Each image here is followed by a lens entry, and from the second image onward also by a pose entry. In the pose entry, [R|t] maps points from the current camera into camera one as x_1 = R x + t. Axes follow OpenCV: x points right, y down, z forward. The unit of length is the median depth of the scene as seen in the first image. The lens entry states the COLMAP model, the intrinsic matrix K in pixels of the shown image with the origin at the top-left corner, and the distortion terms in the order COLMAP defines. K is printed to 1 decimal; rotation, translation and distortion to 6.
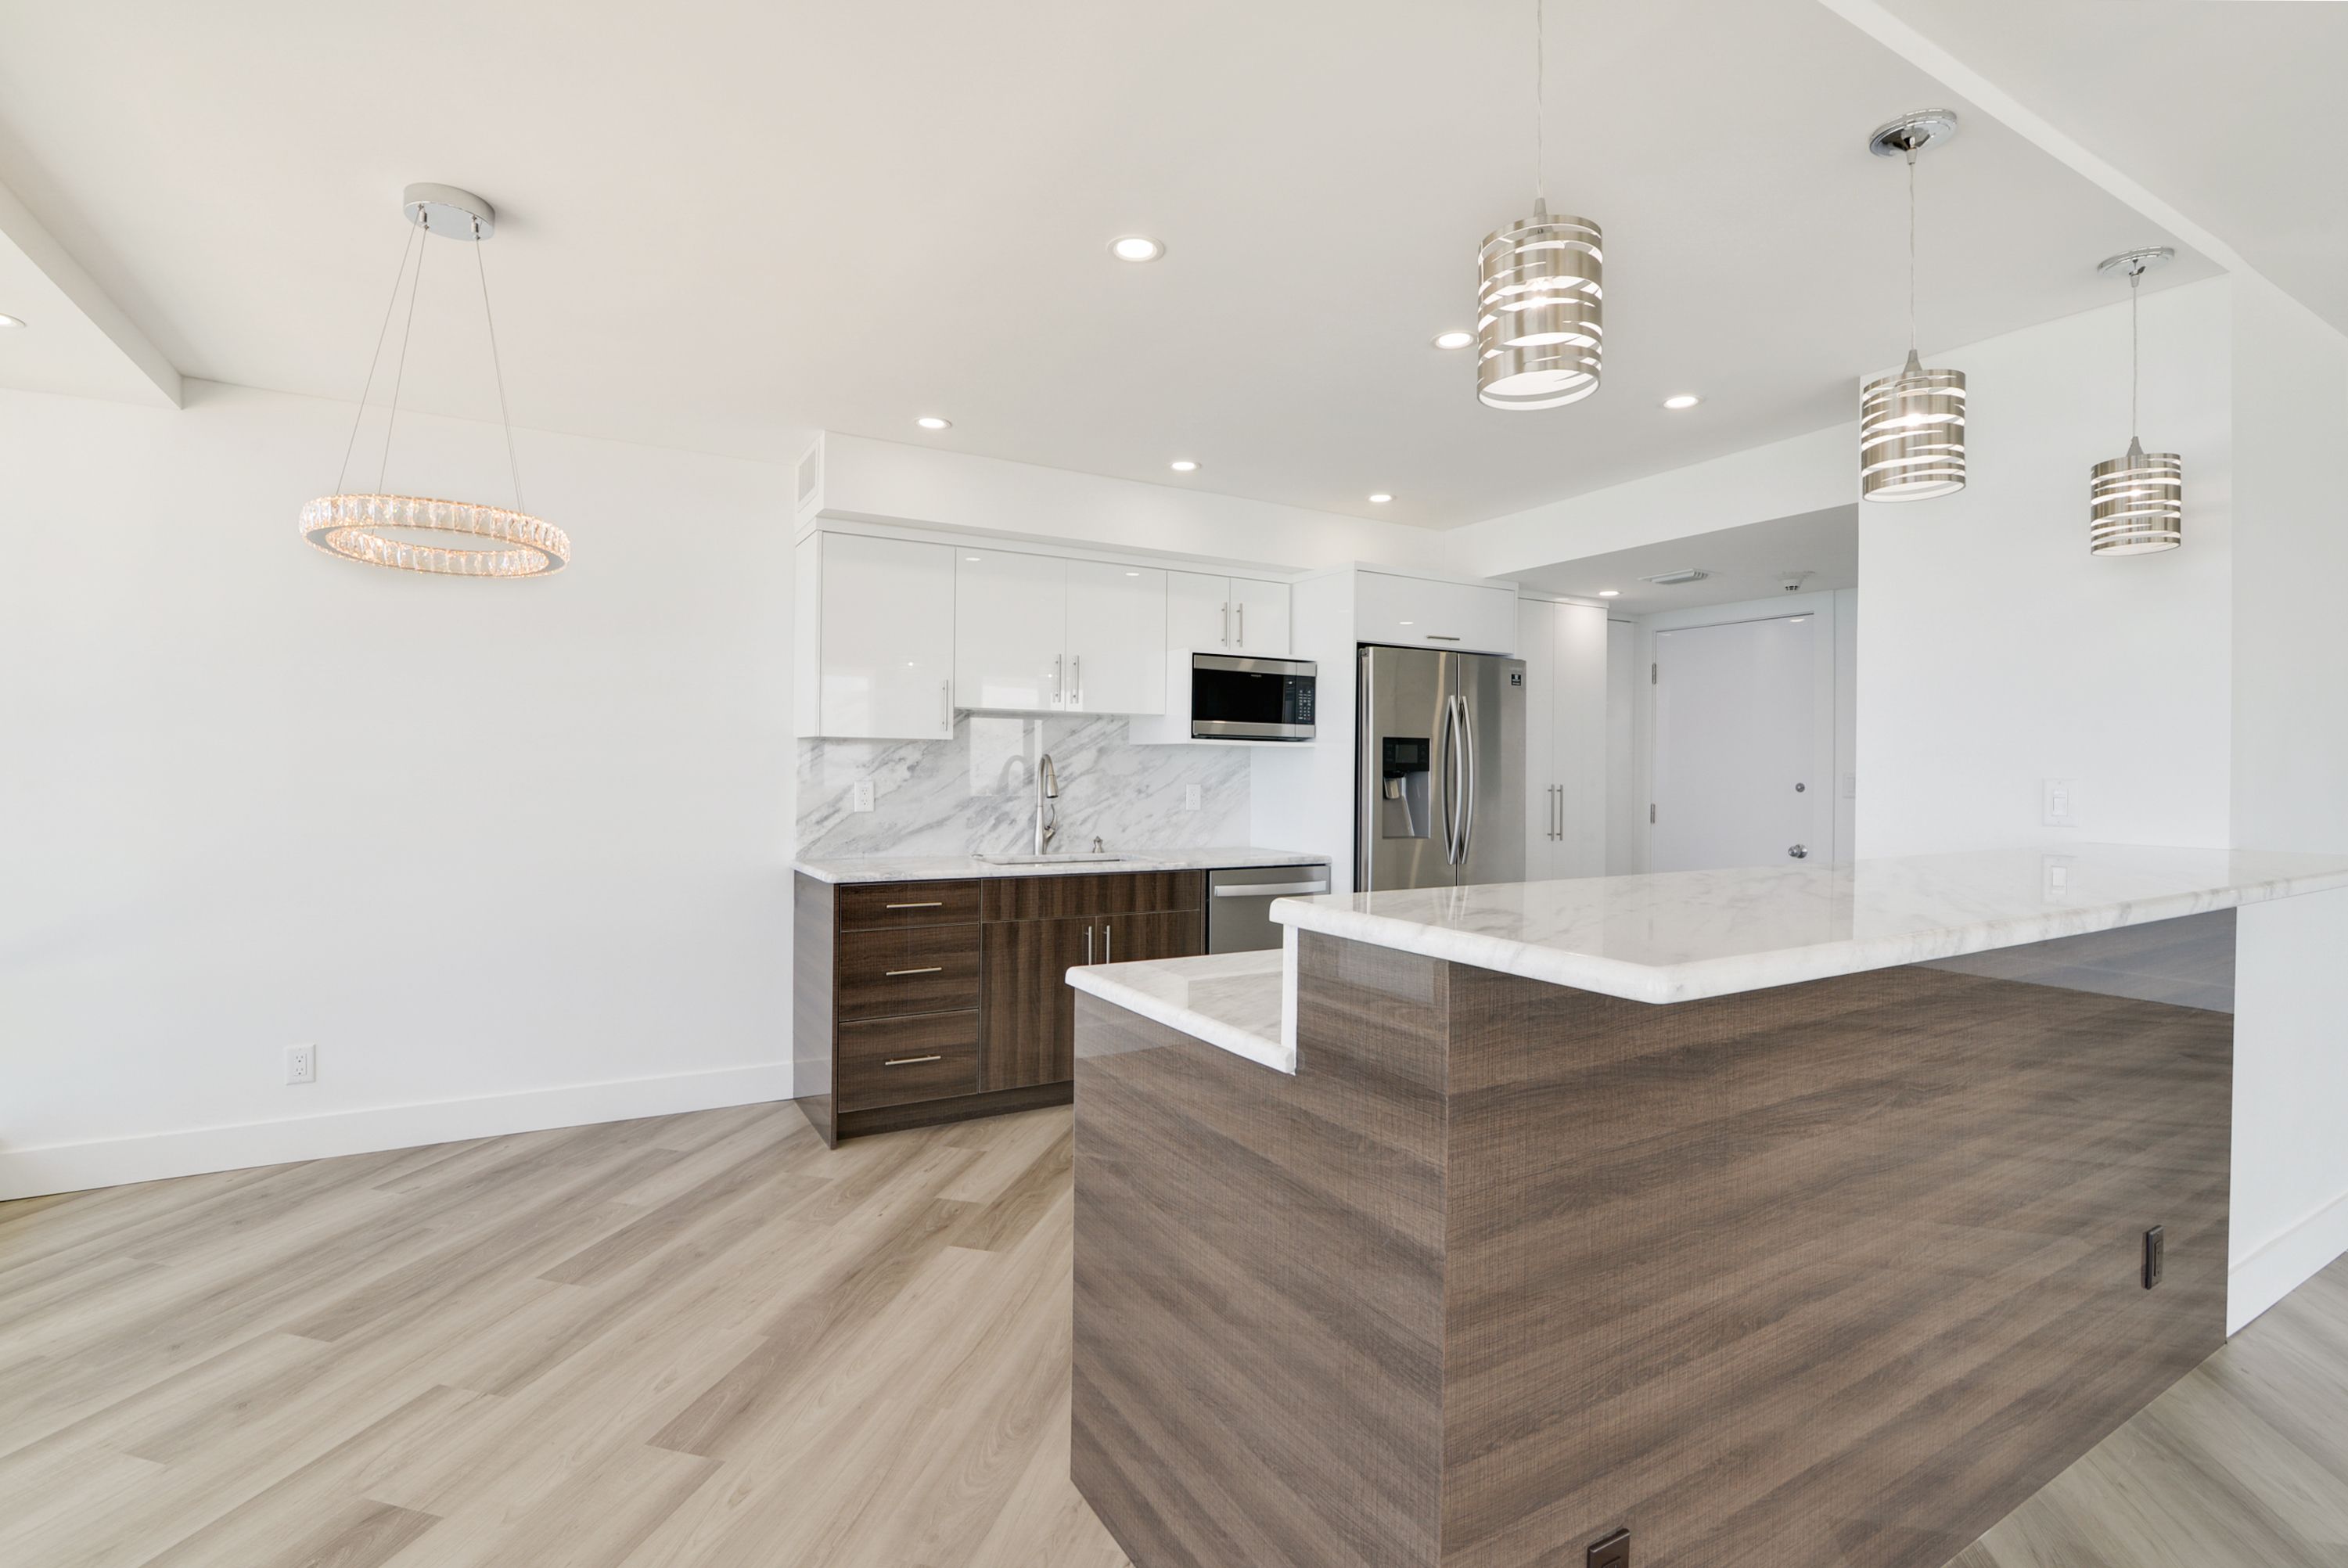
lens RADIAL K [[1092.2, 0, 1165.6], [0, 1092.2, 780.1], [0, 0, 1]] dist [0.002614, -0.000125]
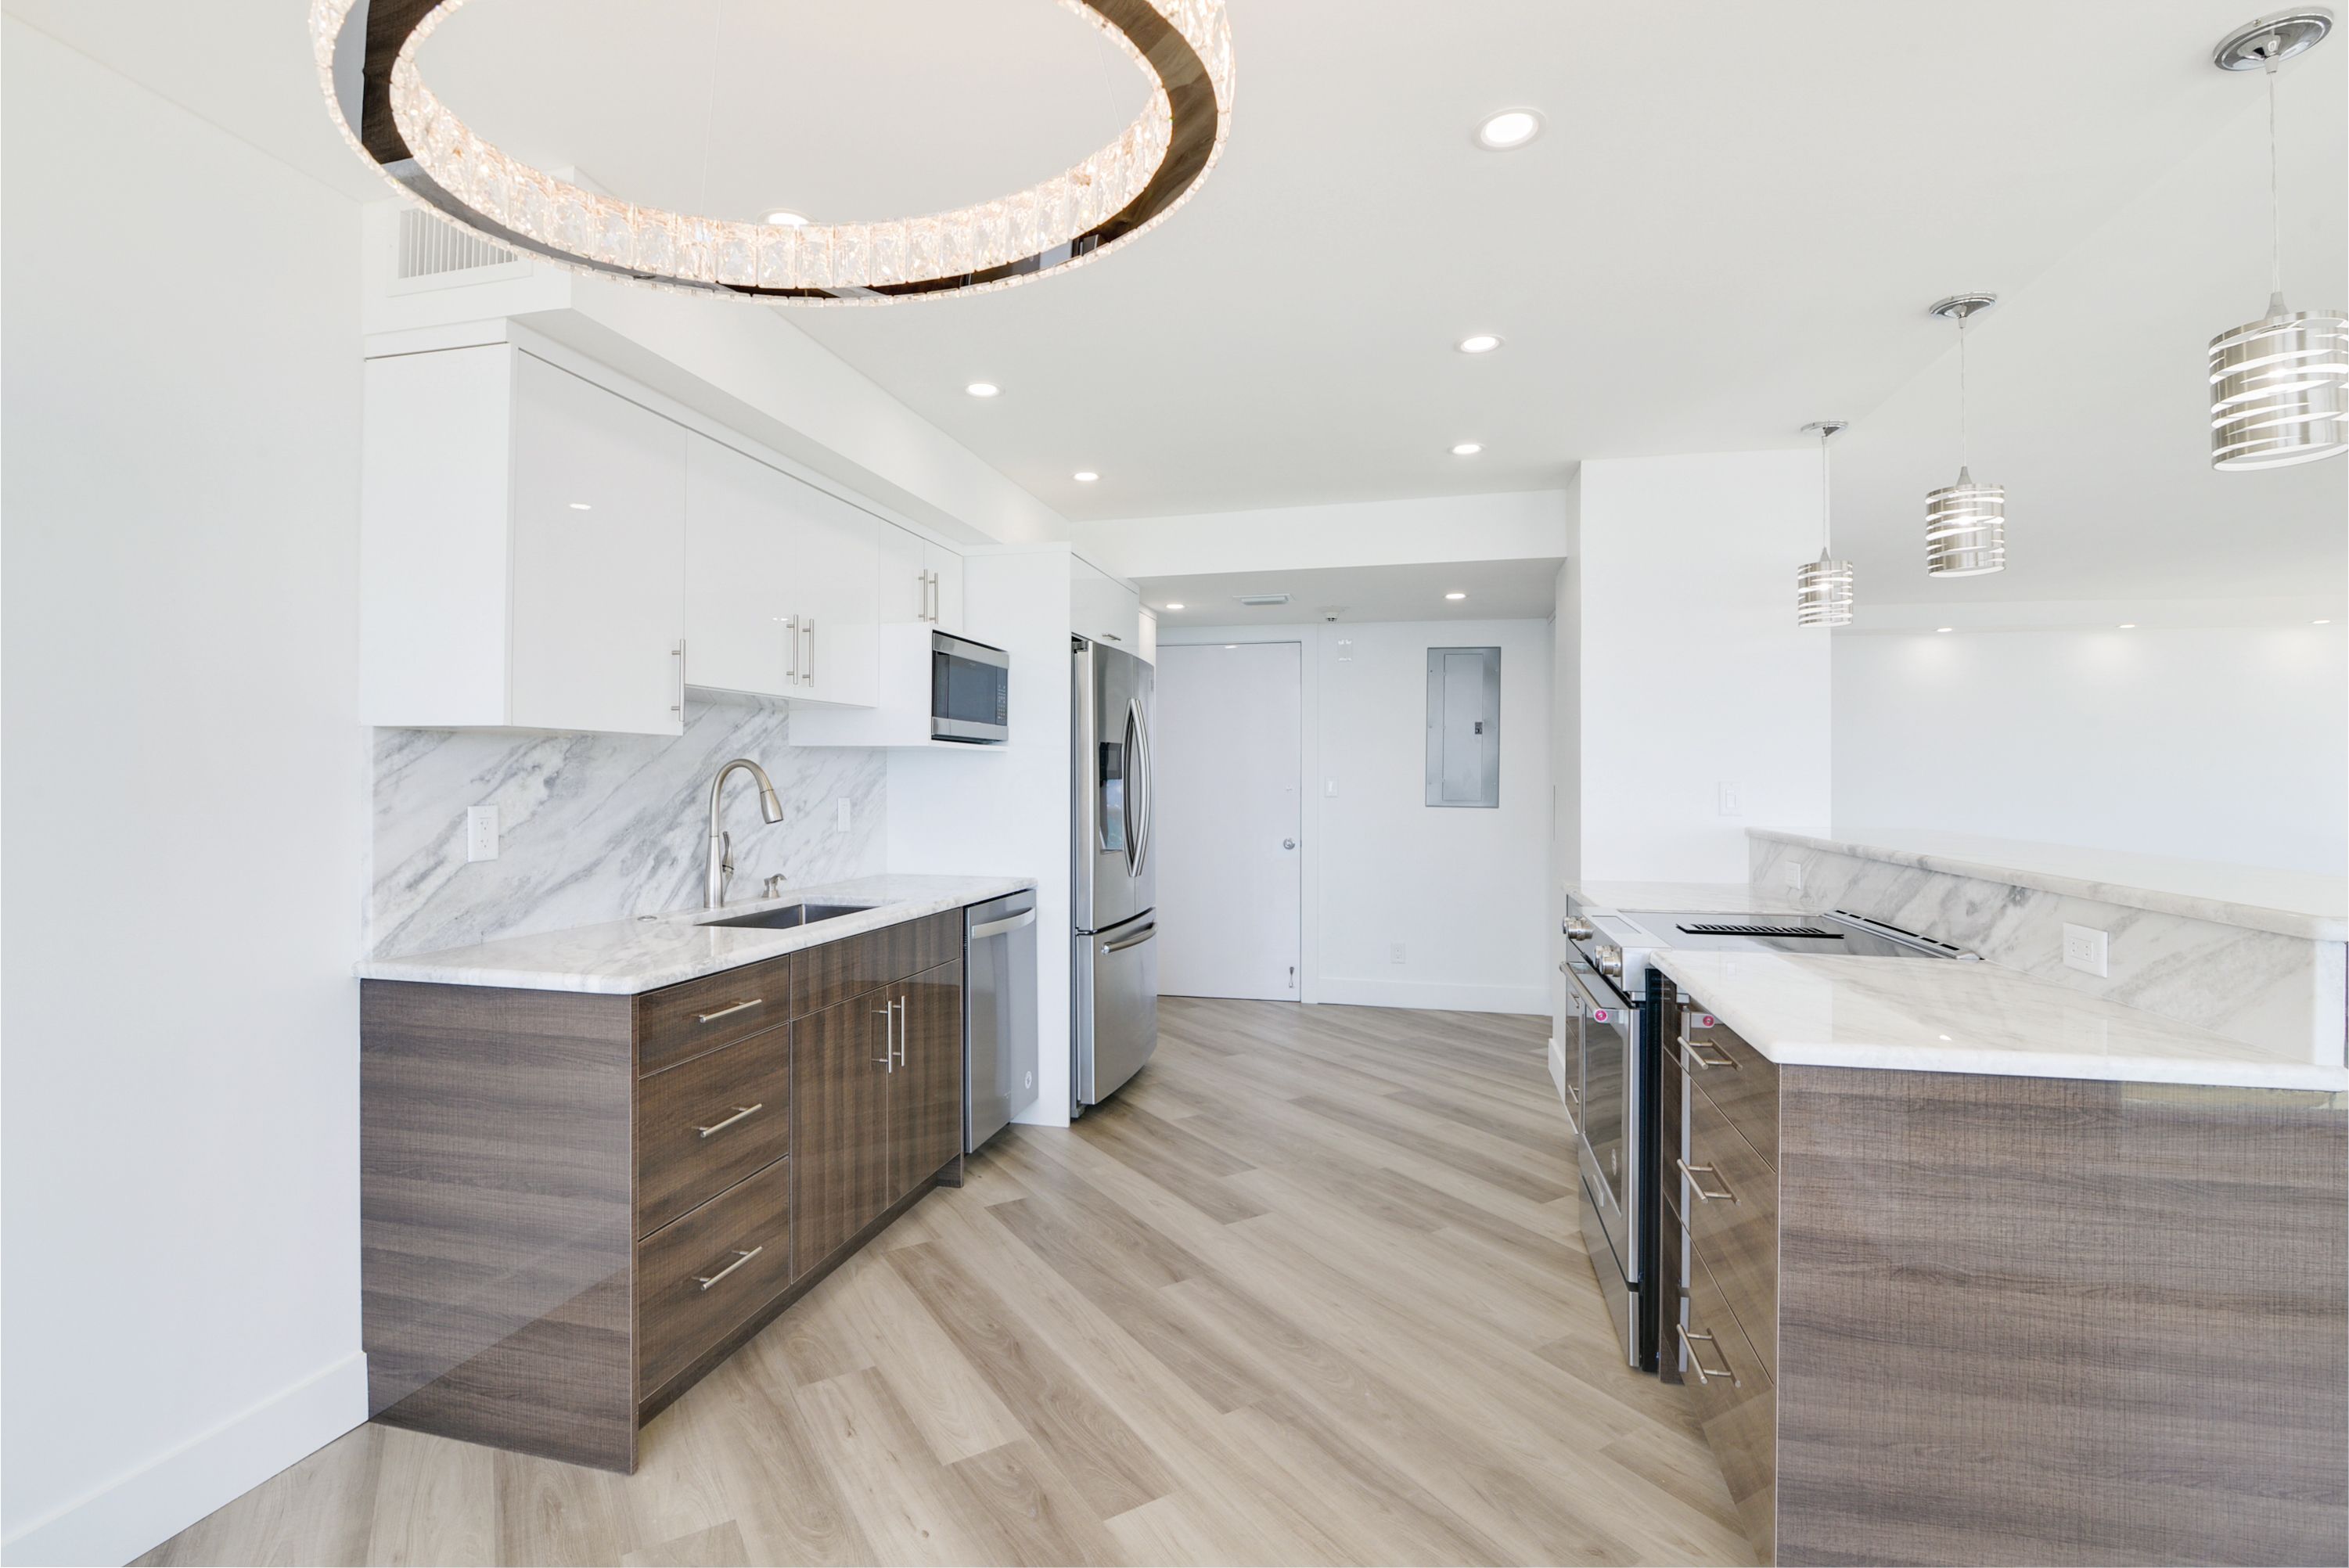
lens RADIAL K [[1092.6, 0, 1166.1], [0, 1092.6, 780.1], [0, 0, 1]] dist [0.002614, -0.000125]
pose [[0.695911, -0.008579, 0.718077, -0.426112], [0.007781, 0.999960, 0.004406, -0.011935], [-0.718086, 0.002521, 0.695950, 0.346983]]
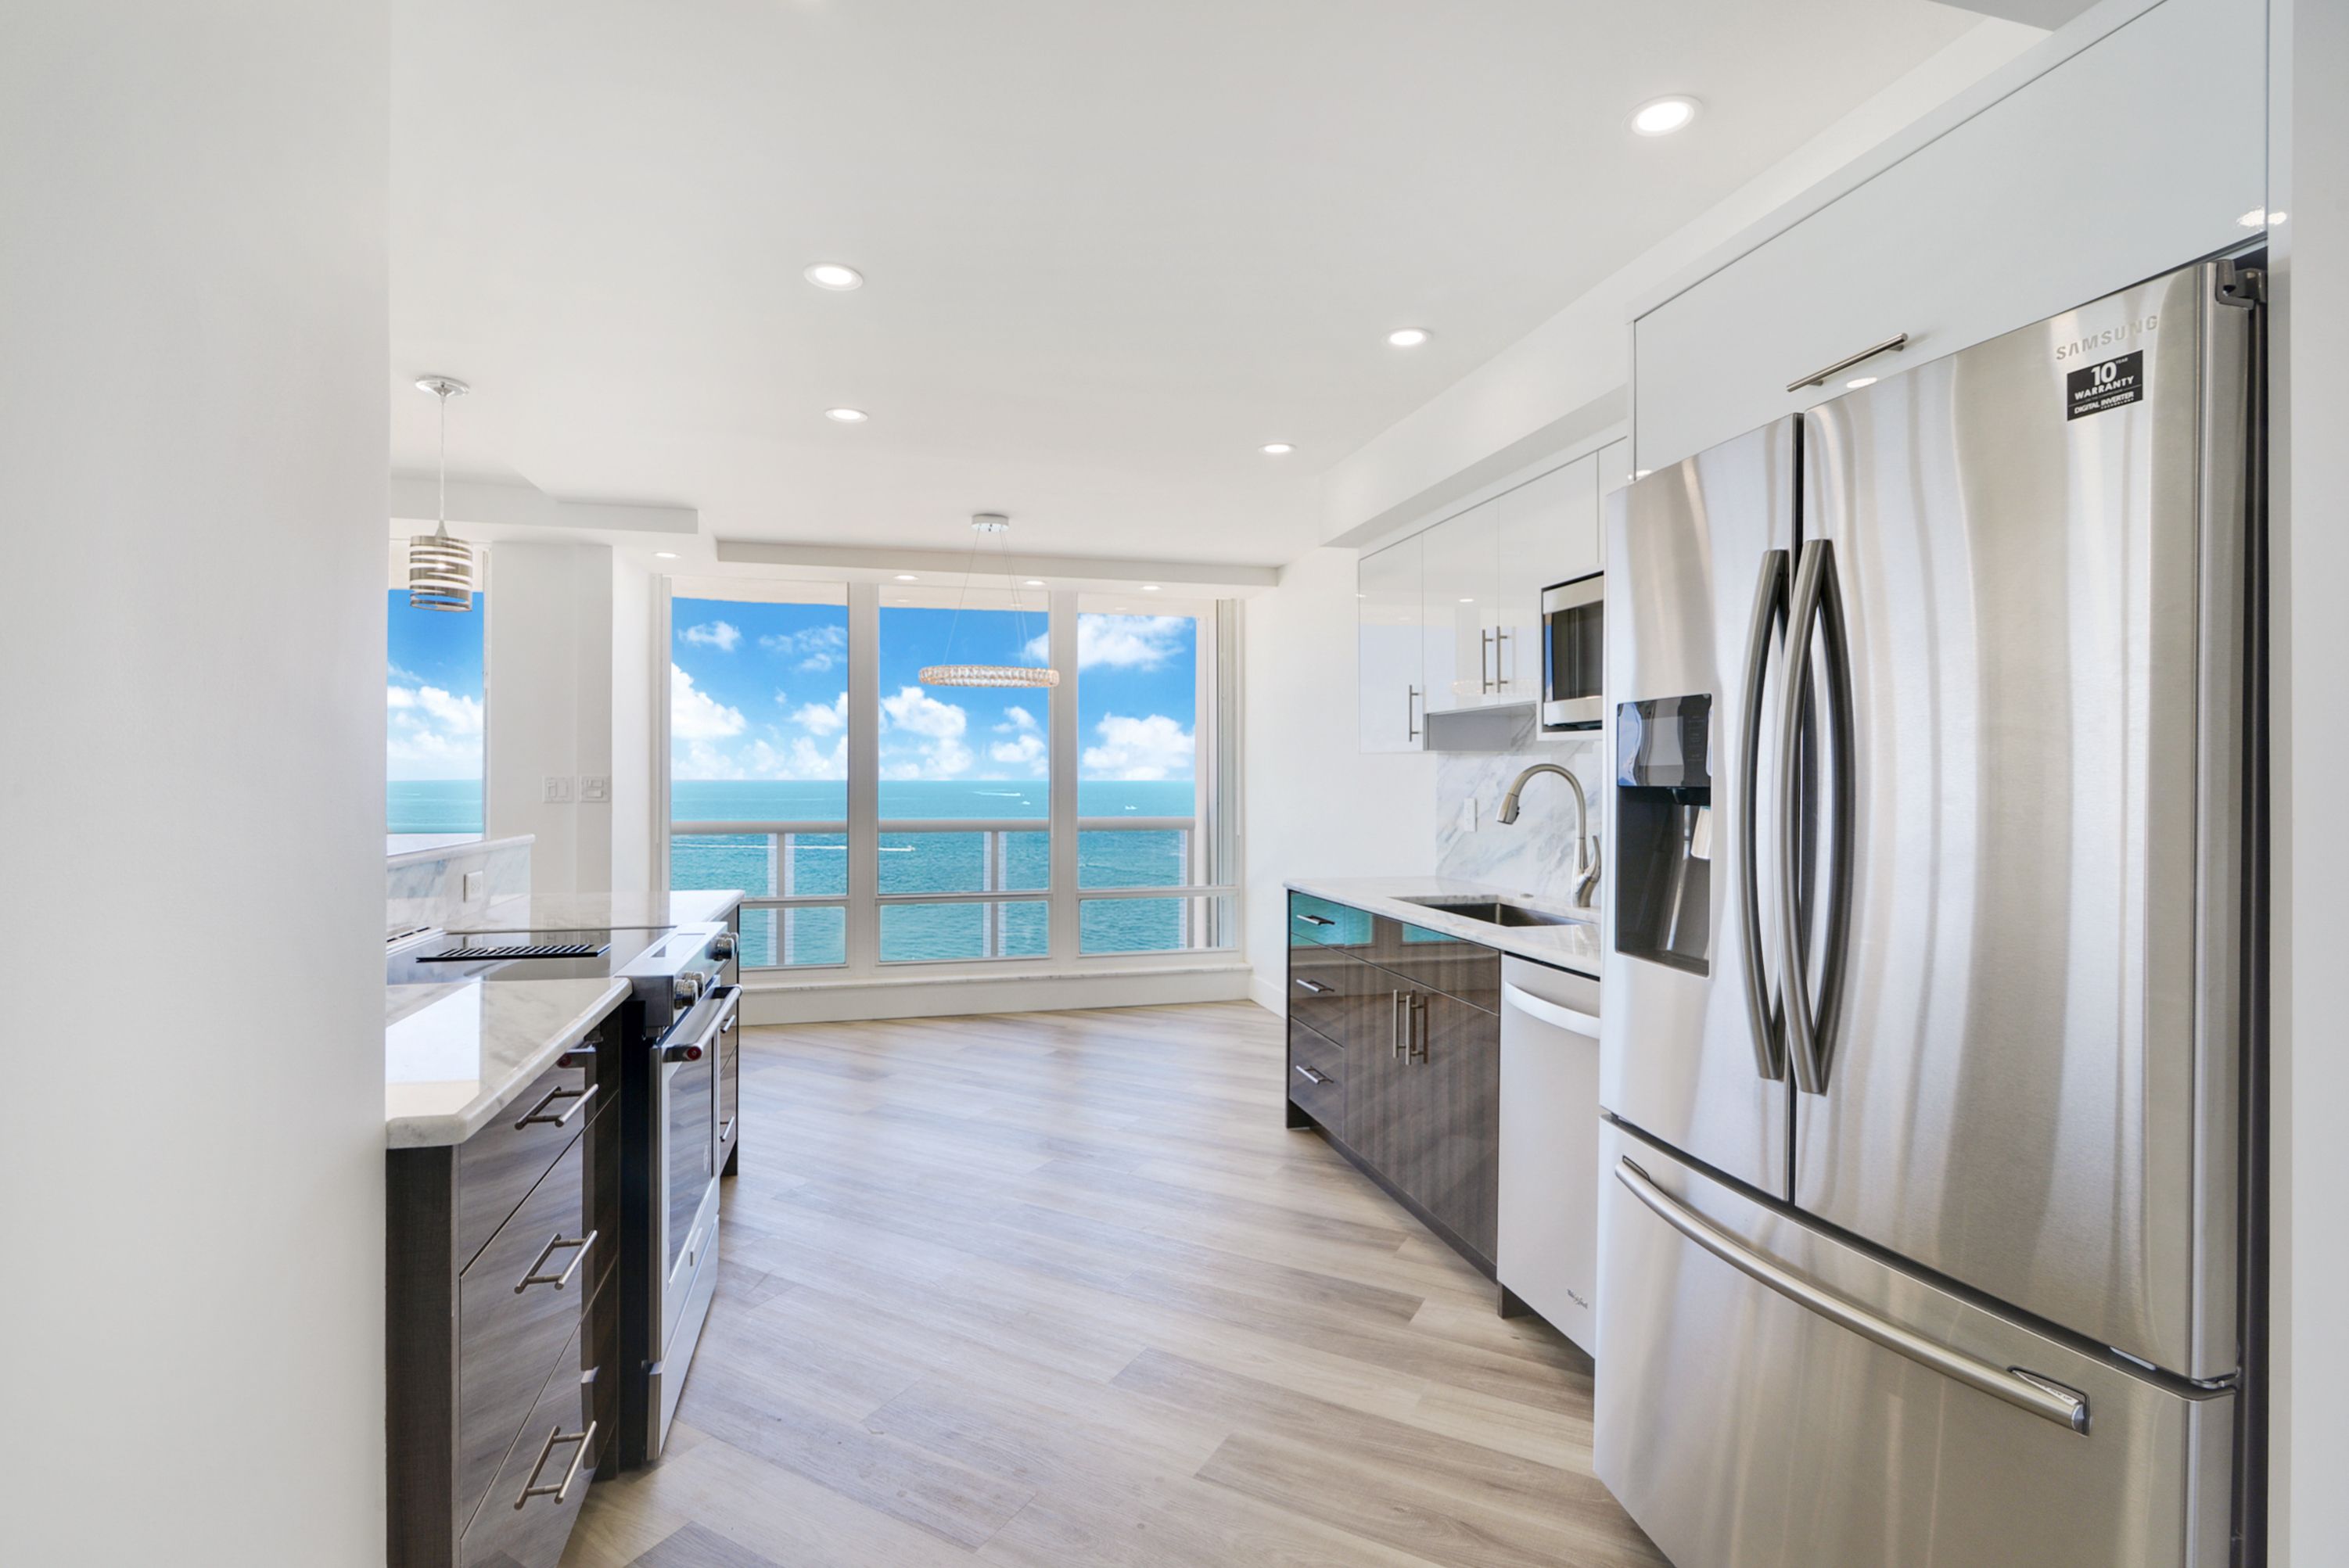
lens RADIAL K [[1092.5, 0, 1166.1], [0, 1092.5, 780.1], [0, 0, 1]] dist [0.002614, -0.000125]
pose [[-0.276897, -0.005654, -0.960883, 0.663697], [-0.010026, 0.999945, -0.002994, -0.008798], [0.960847, 0.008805, -0.276939, 0.986742]]
